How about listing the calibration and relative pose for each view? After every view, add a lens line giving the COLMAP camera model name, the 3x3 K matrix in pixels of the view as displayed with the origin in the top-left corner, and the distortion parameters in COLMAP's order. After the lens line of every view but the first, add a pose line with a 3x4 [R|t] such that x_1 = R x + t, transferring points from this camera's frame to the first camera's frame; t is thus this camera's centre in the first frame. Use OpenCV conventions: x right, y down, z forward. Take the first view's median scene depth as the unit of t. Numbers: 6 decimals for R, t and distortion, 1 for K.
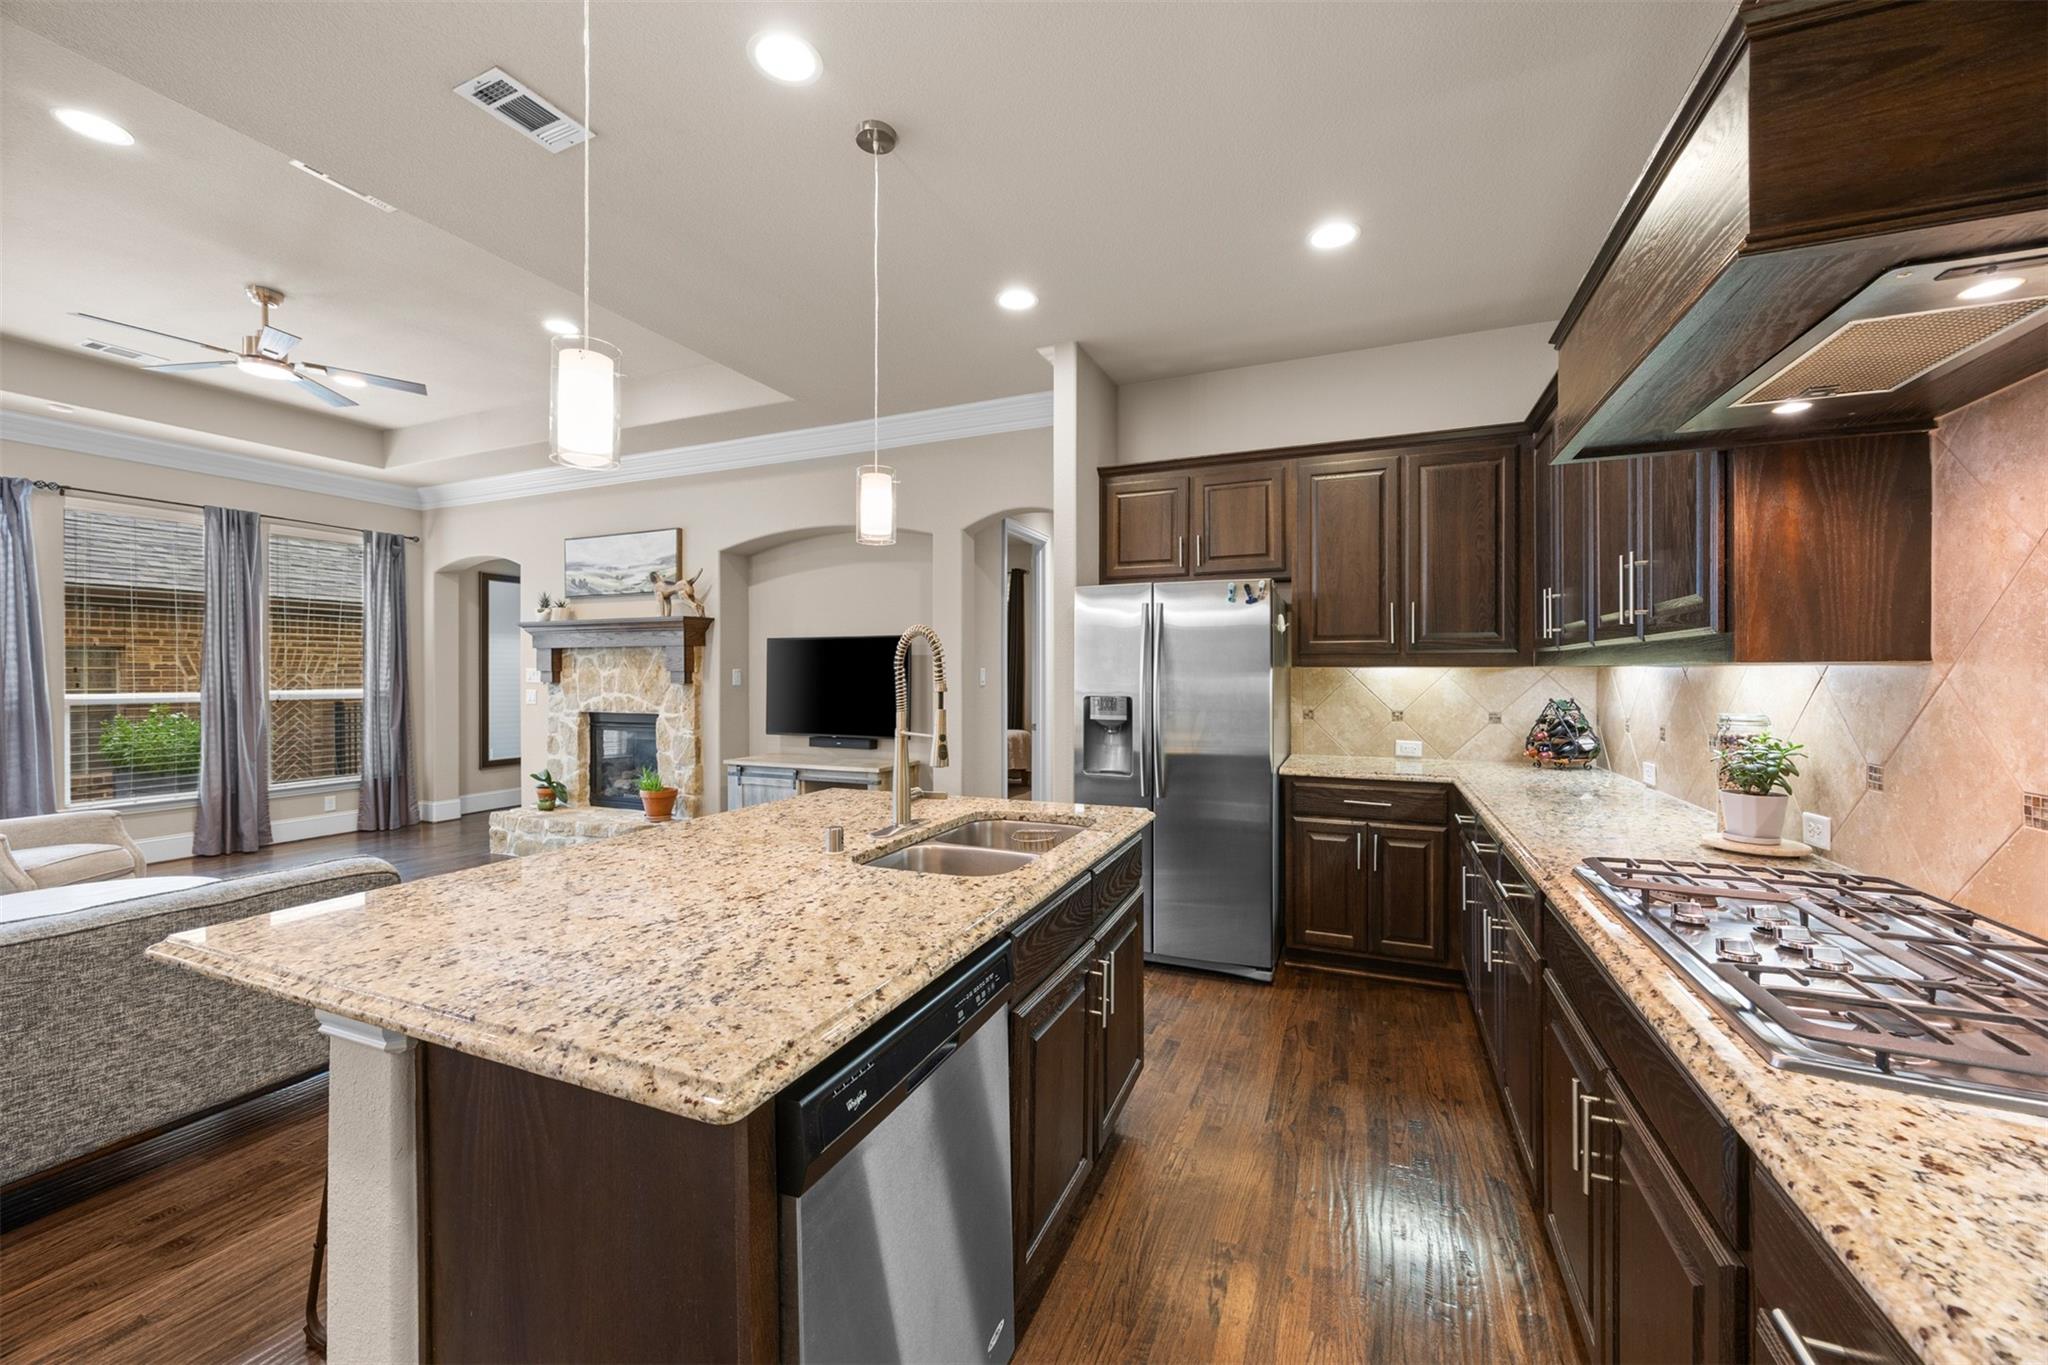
lens RADIAL K [[787.0, 0, 1023.2], [0, 787.0, 678.9], [0, 0, 1]] dist [0.000437, -0.000138]
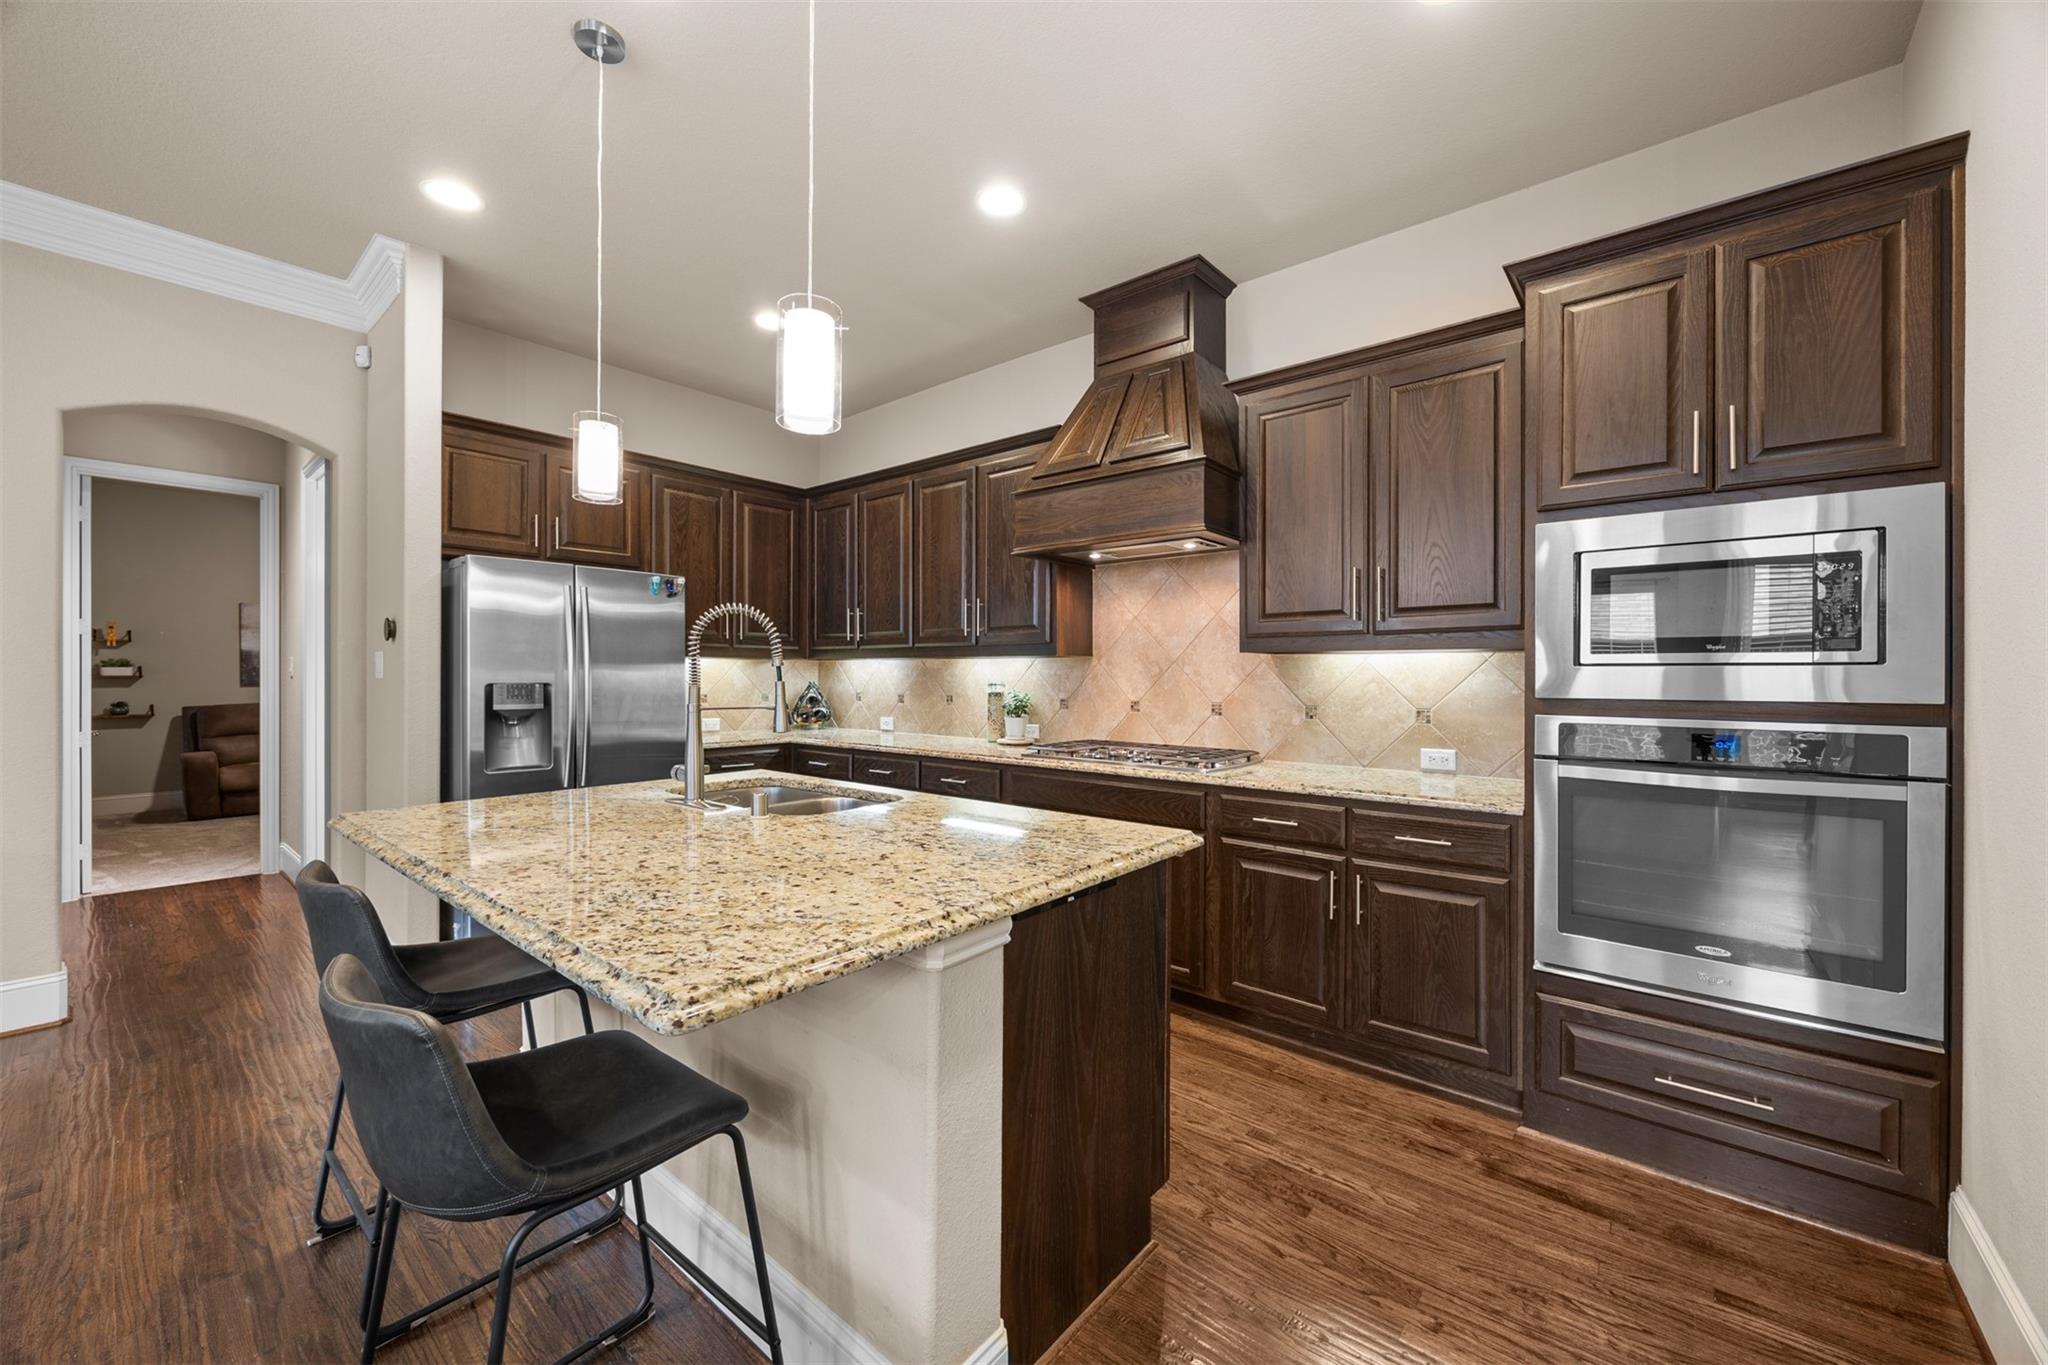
lens RADIAL K [[787.0, 0, 1027.6], [0, 787.0, 677.7], [0, 0, 1]] dist [0.000437, -0.000138]
pose [[0.280637, -0.000477, 0.959814, -0.796818], [0.005751, 0.999983, -0.001184, 0.027682], [-0.959797, 0.005852, 0.280635, 0.254589]]
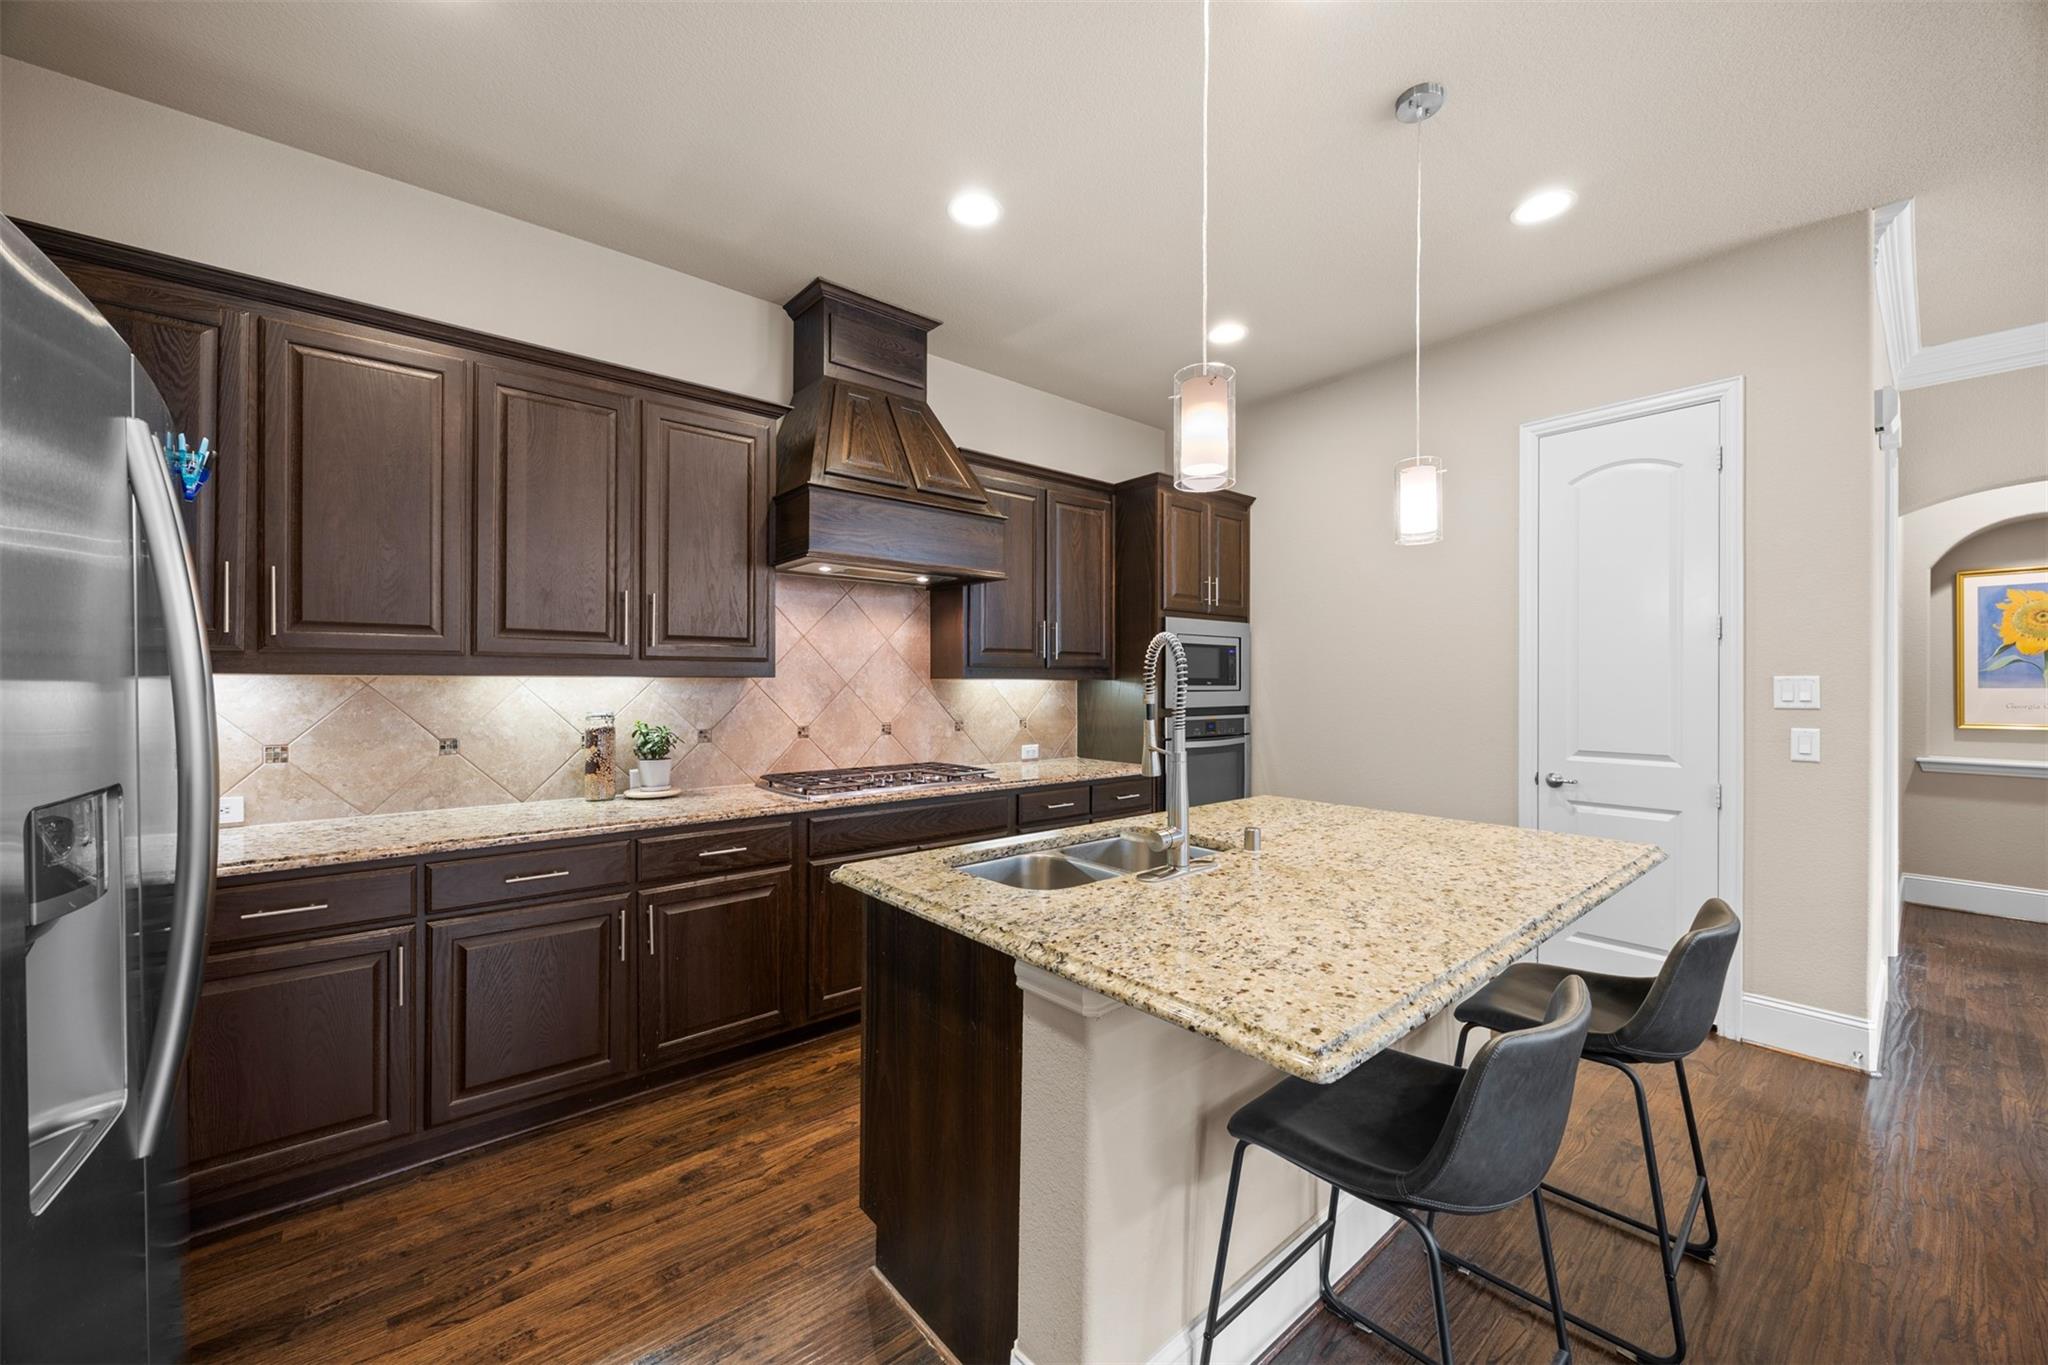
lens RADIAL K [[787.0, 0, 1043.2], [0, 787.0, 681.1], [0, 0, 1]] dist [0.000437, -0.000138]
pose [[-0.905344, 0.004740, 0.424652, -0.306350], [0.006097, 0.999980, 0.001835, -0.005790], [-0.424635, 0.004251, -0.905355, 1.463182]]
